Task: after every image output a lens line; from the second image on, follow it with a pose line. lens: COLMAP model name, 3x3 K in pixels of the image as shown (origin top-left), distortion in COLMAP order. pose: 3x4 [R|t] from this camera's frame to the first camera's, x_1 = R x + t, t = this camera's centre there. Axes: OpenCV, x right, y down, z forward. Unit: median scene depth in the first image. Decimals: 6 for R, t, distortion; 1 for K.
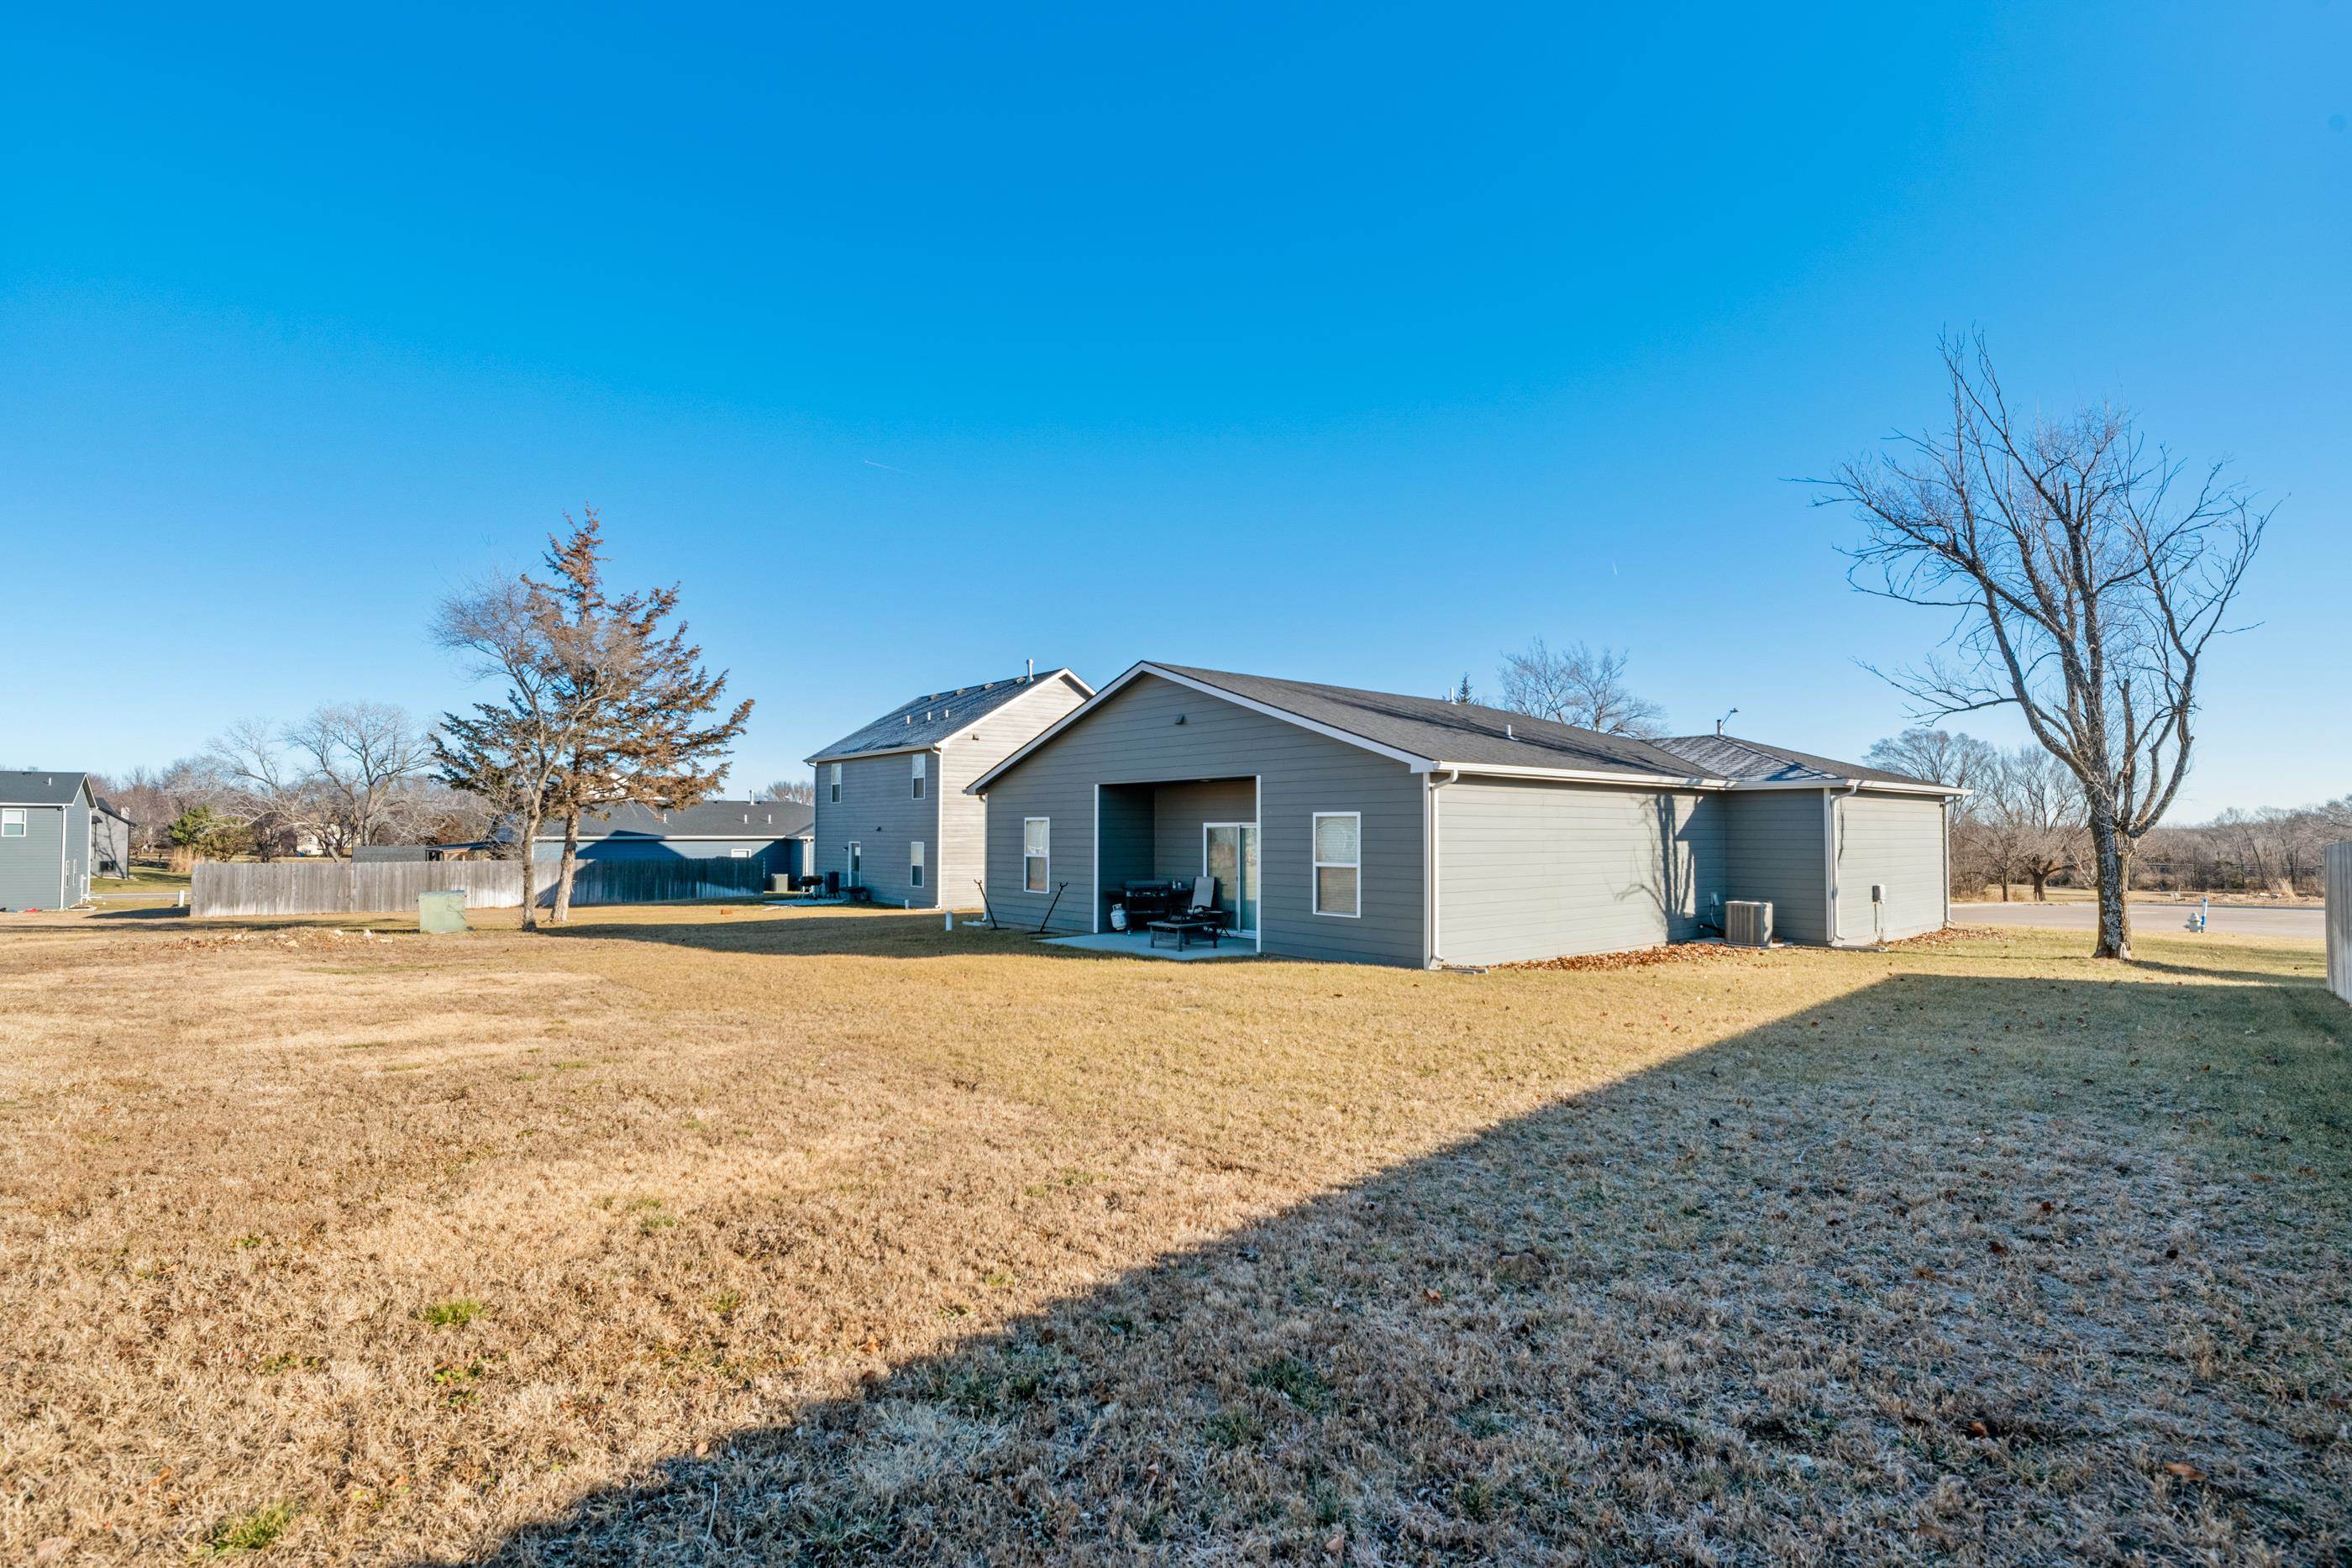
lens RADIAL K [[1115.5, 0, 1150.9], [0, 1115.5, 794.8], [0, 0, 1]] dist [-0.002107, -0.000254]
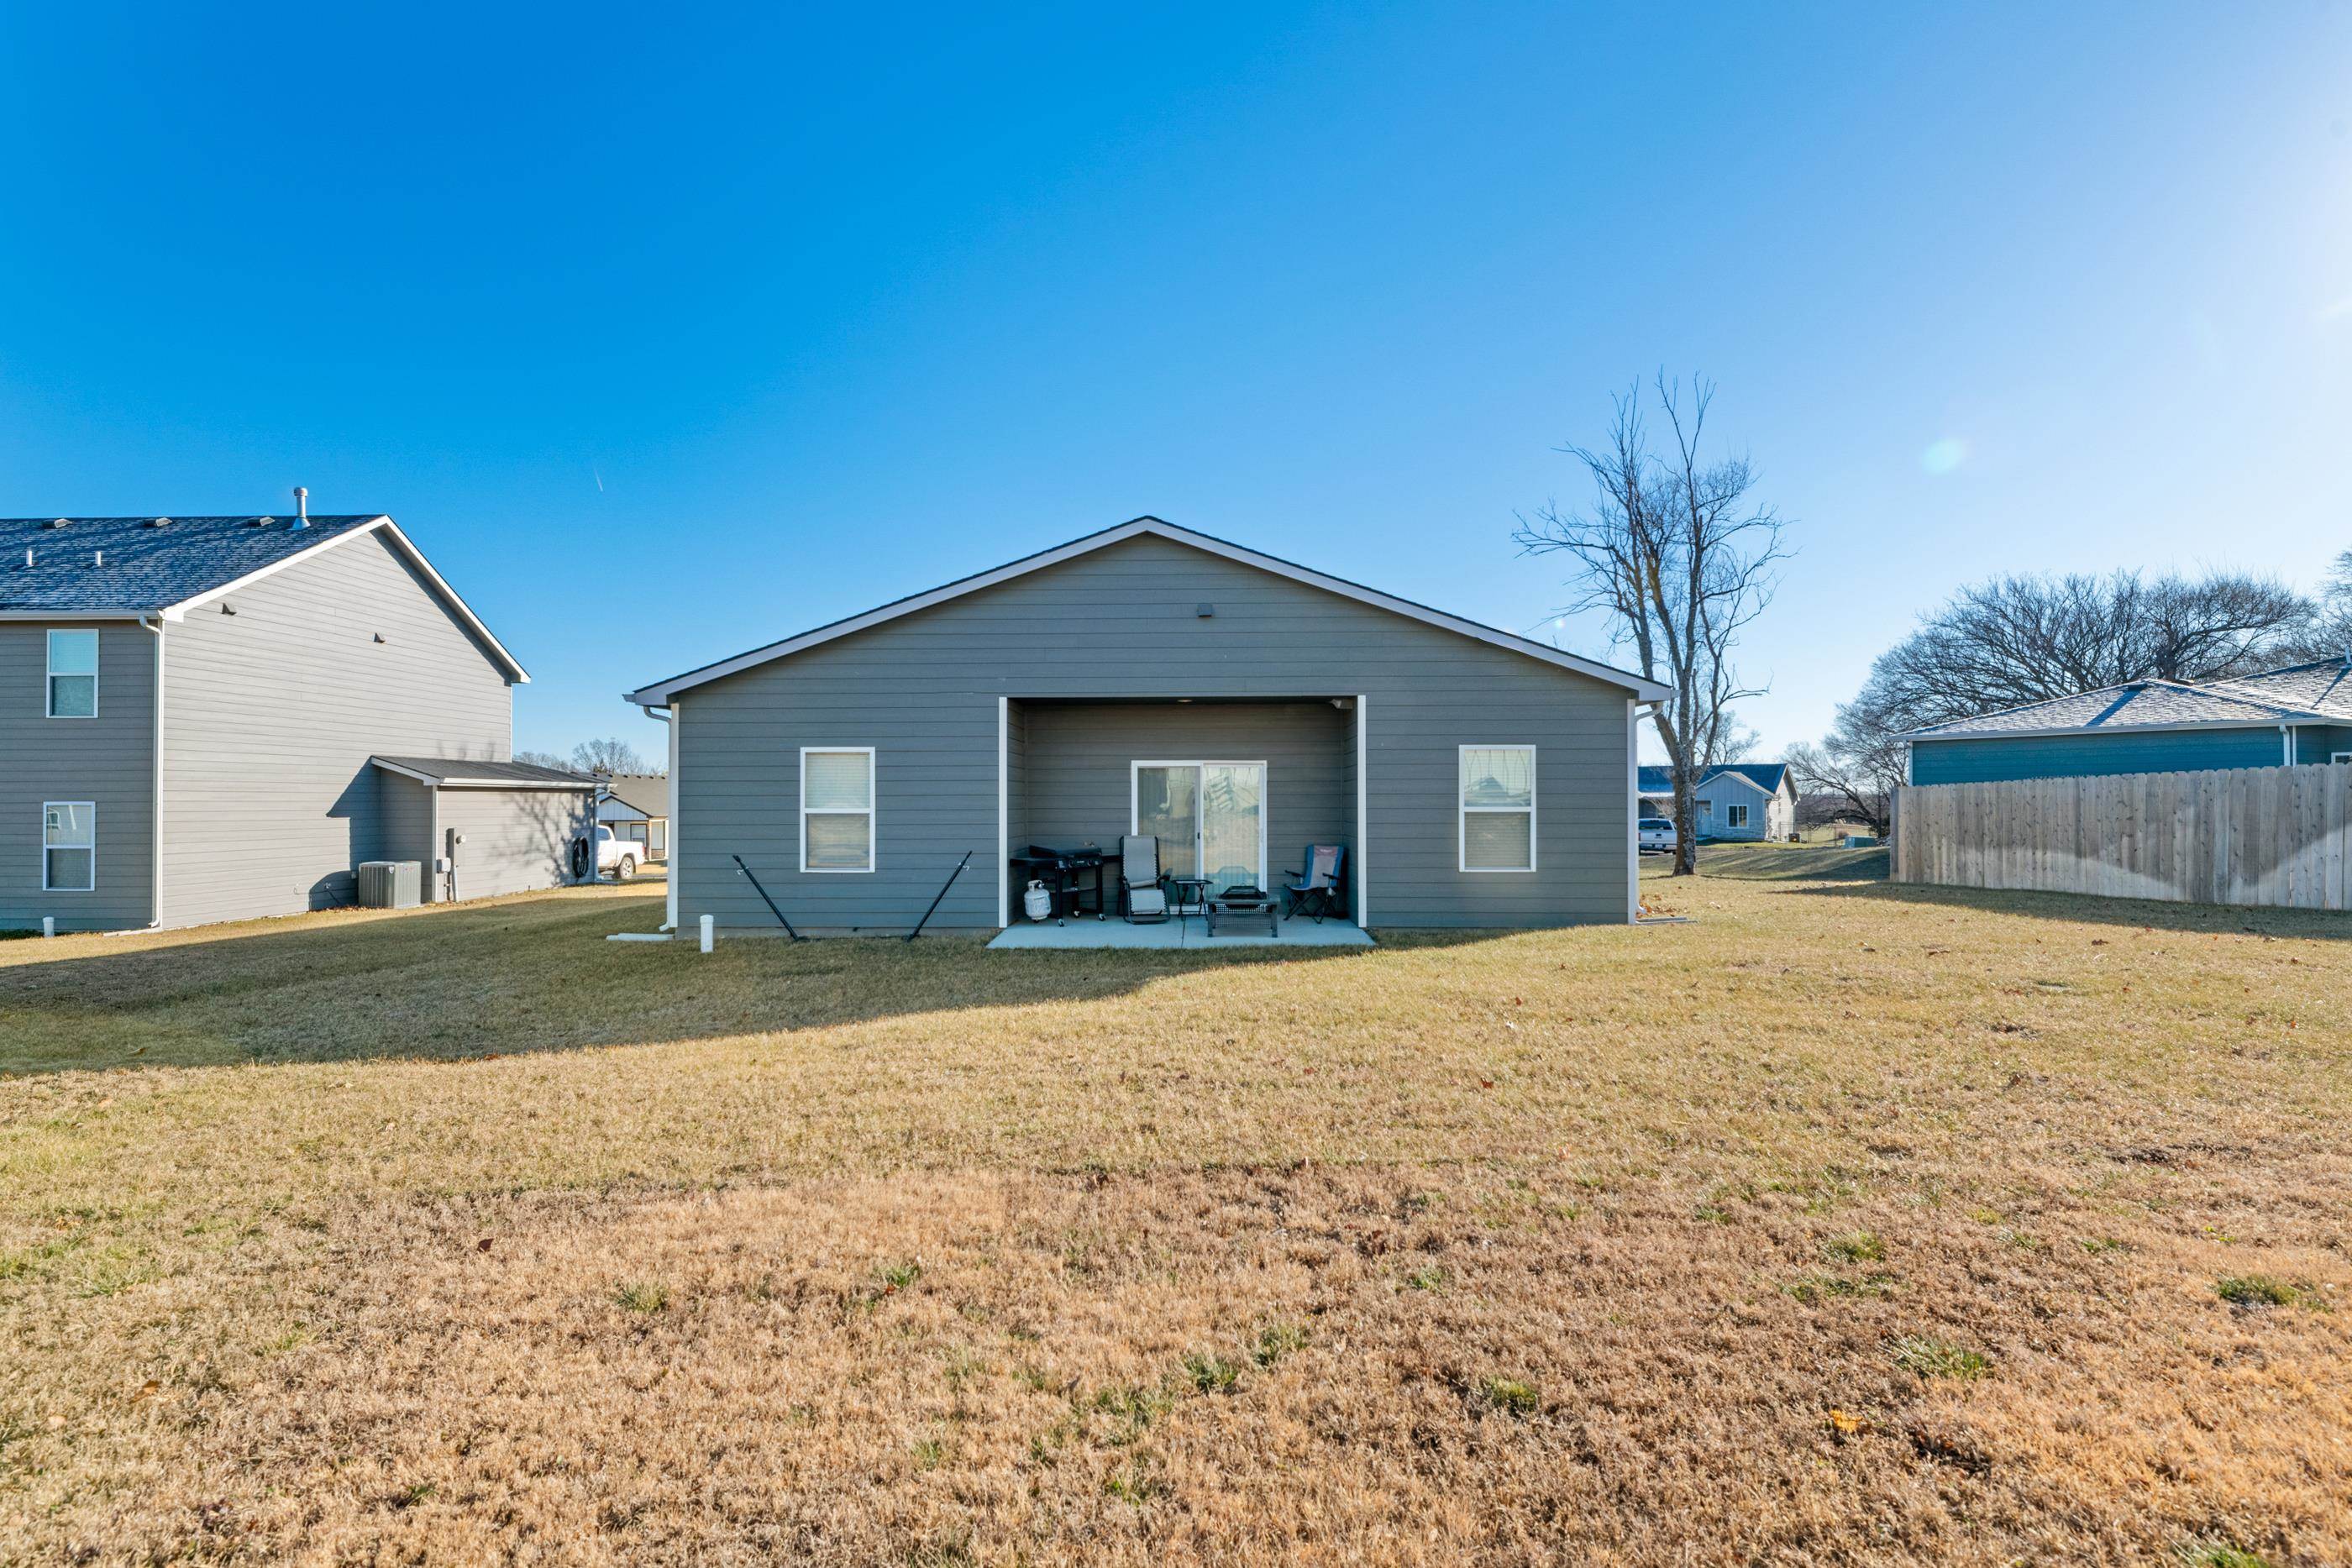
lens RADIAL K [[1105.4, 0, 1176.1], [0, 1105.4, 793.7], [0, 0, 1]] dist [-0.002615, -0.000318]
pose [[0.642202, 0.005054, 0.766518, -0.472405], [-0.022781, 0.999662, 0.012495, 0.036353], [-0.766196, -0.025487, 0.642101, 0.517863]]
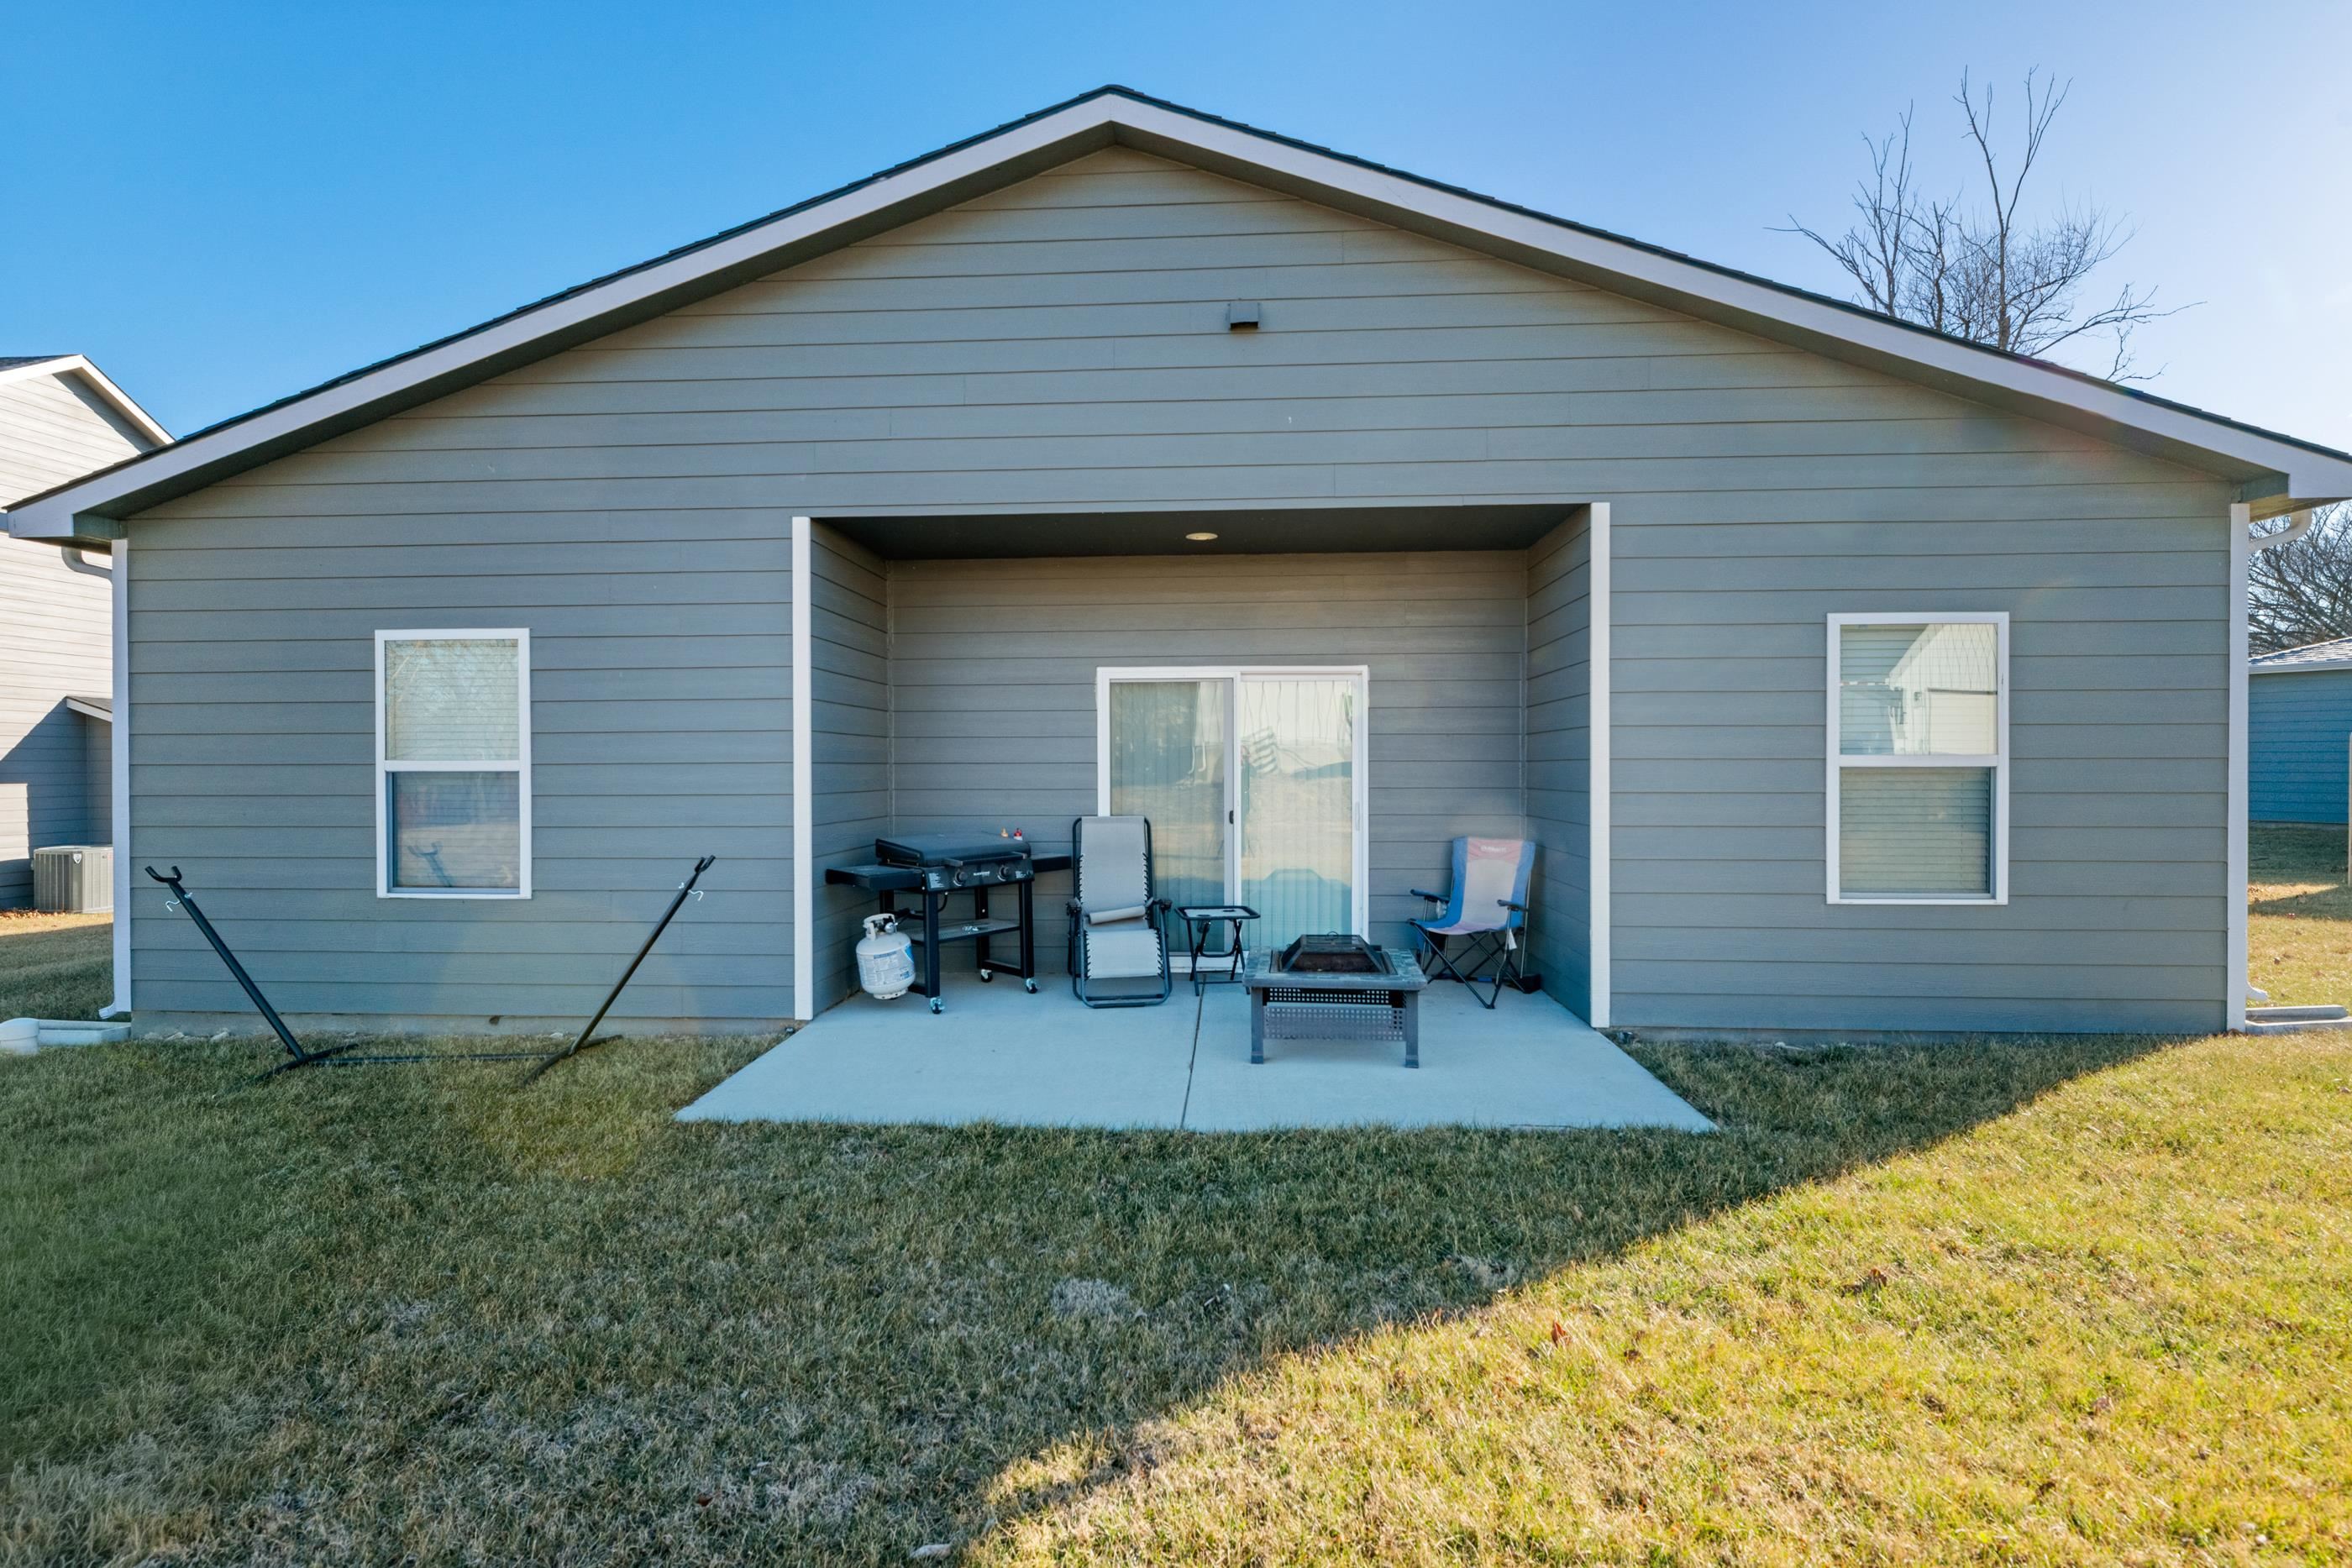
lens RADIAL K [[1105.4, 0, 1176.1], [0, 1105.4, 793.7], [0, 0, 1]] dist [-0.002615, -0.000318]
pose [[0.671522, -0.017906, 0.740768, -0.199188], [-0.020897, 0.998853, 0.043088, 0.049174], [-0.740690, -0.044414, 0.670378, 0.732840]]
